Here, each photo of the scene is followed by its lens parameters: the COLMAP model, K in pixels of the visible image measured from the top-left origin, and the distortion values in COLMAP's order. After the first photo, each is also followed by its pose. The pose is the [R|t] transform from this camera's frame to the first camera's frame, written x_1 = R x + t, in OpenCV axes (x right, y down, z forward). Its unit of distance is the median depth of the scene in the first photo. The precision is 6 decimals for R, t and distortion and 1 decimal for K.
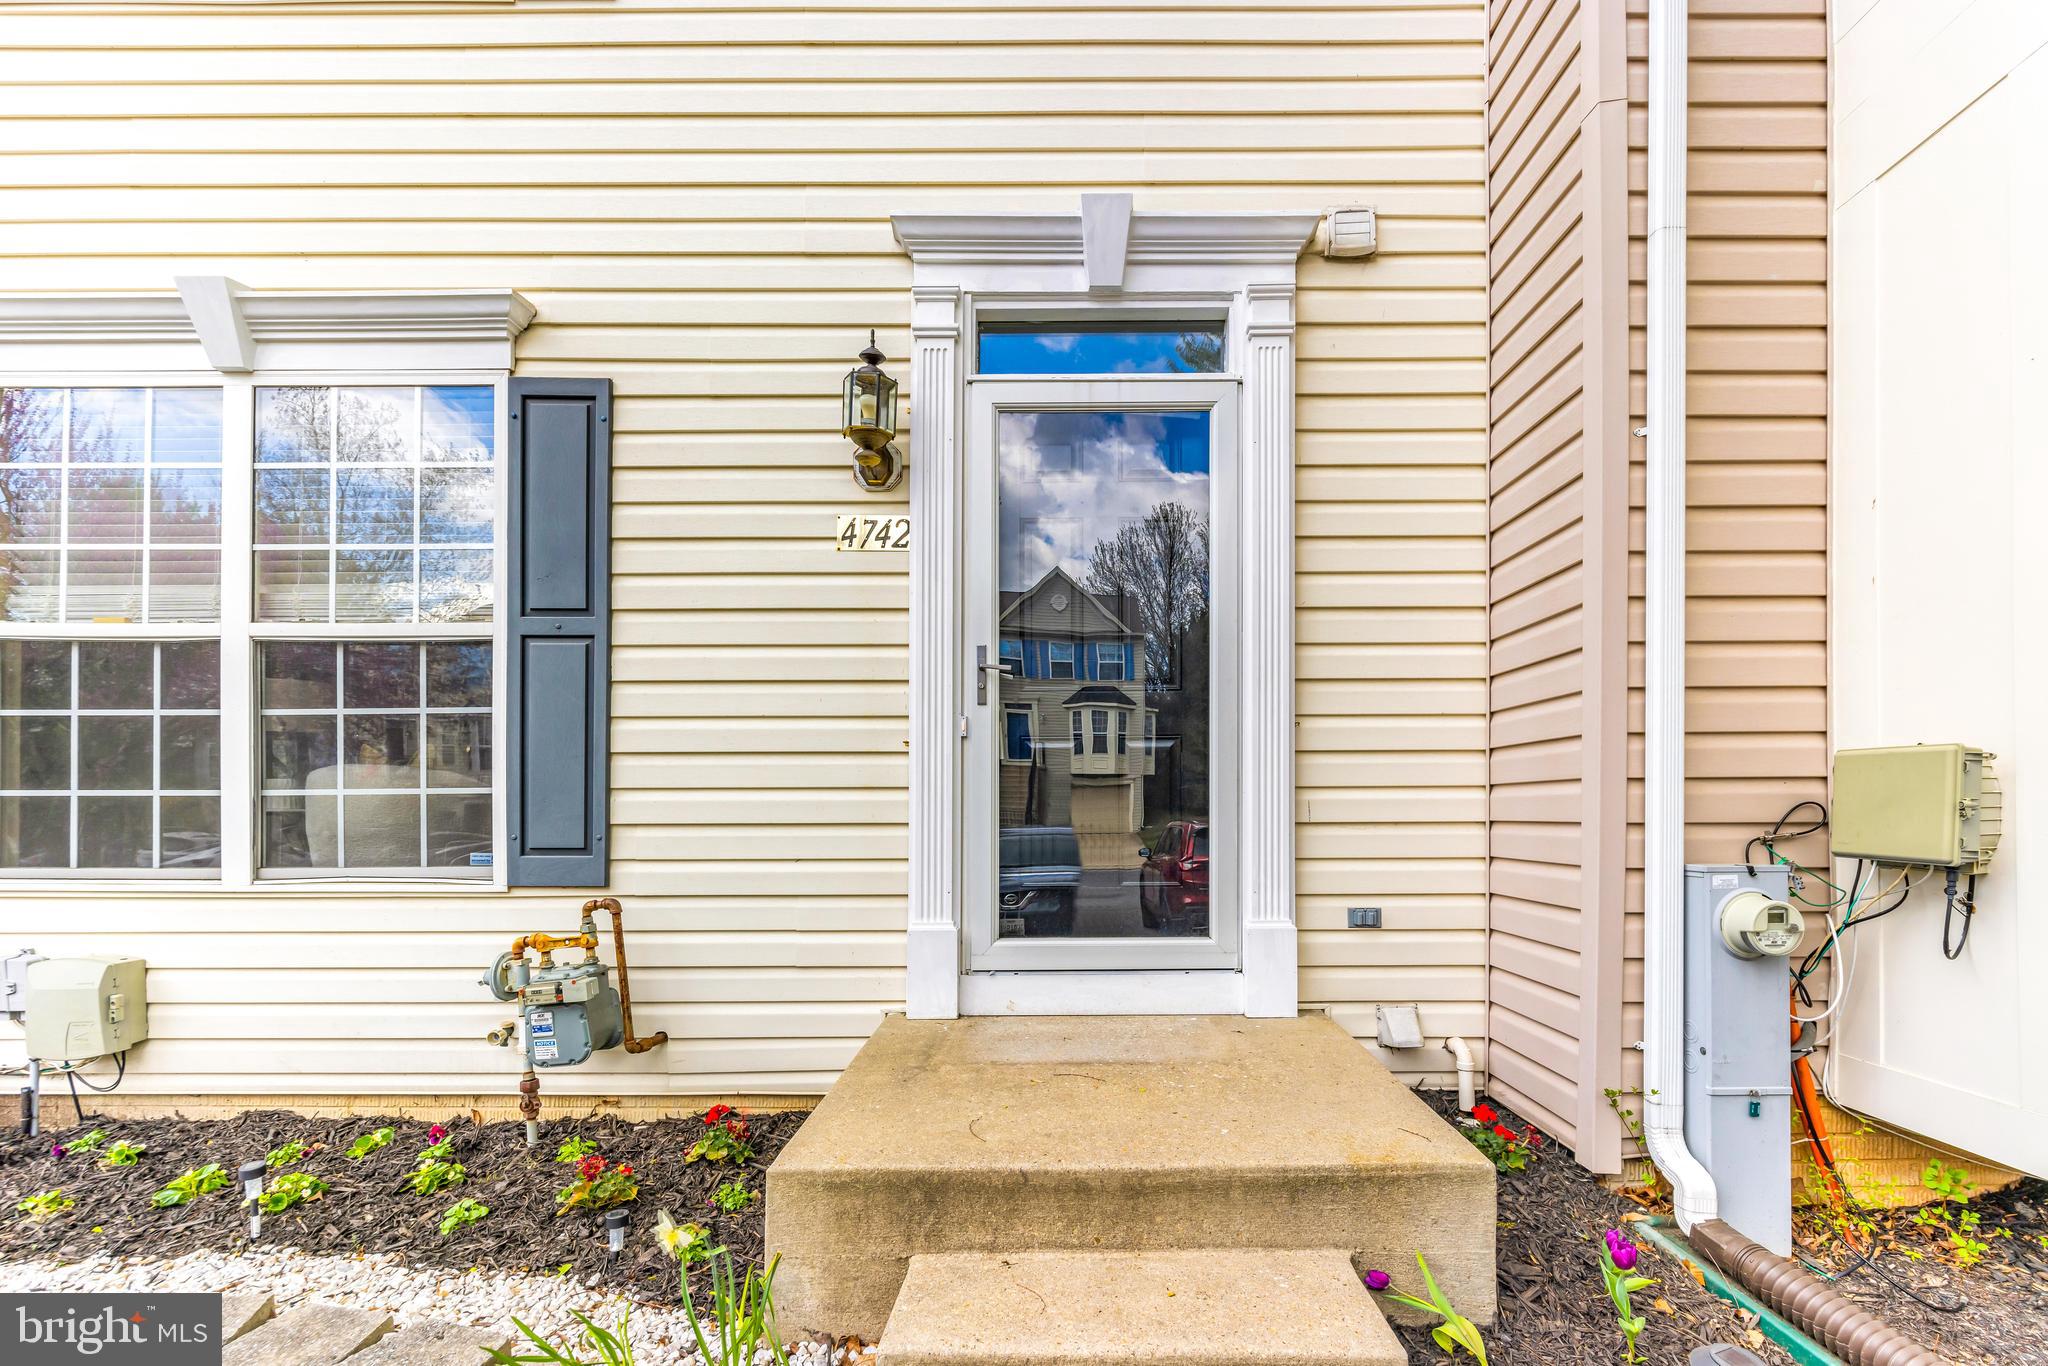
lens RADIAL K [[792.1, 0, 1025.9], [0, 792.1, 685.5], [0, 0, 1]] dist [0.007253, -0.000244]
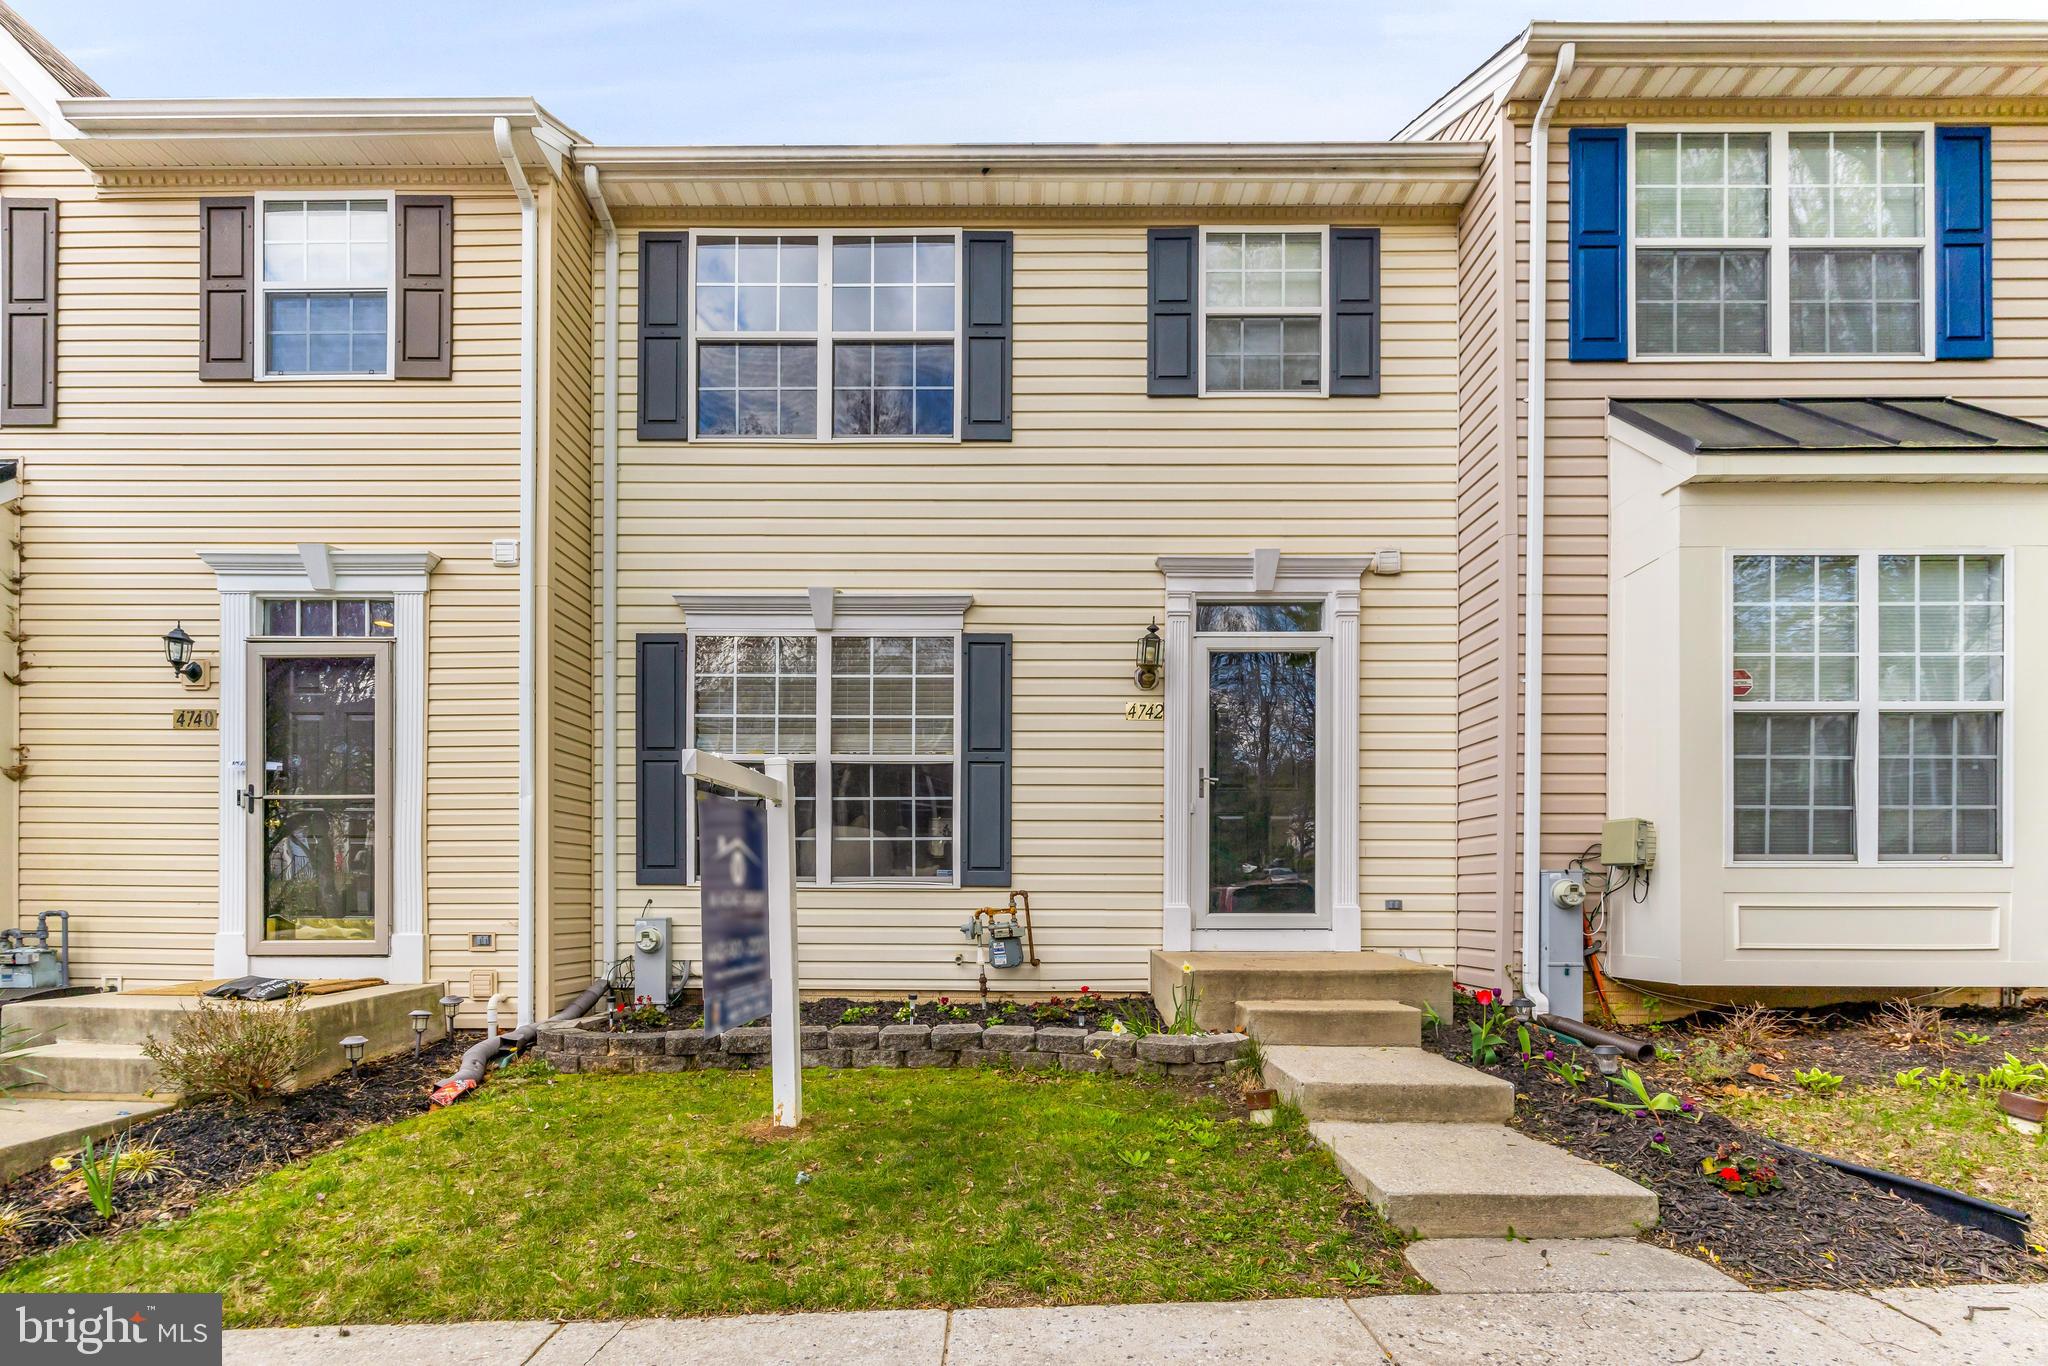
lens RADIAL K [[792.1, 0, 986.5], [0, 792.1, 764.1], [0, 0, 1]] dist [0.007253, -0.000244]
pose [[0.999498, 0.004209, -0.031404, -0.541526], [-0.004211, 0.999991, -0.000006, -0.058088], [0.031404, 0.000139, 0.999507, -1.037673]]
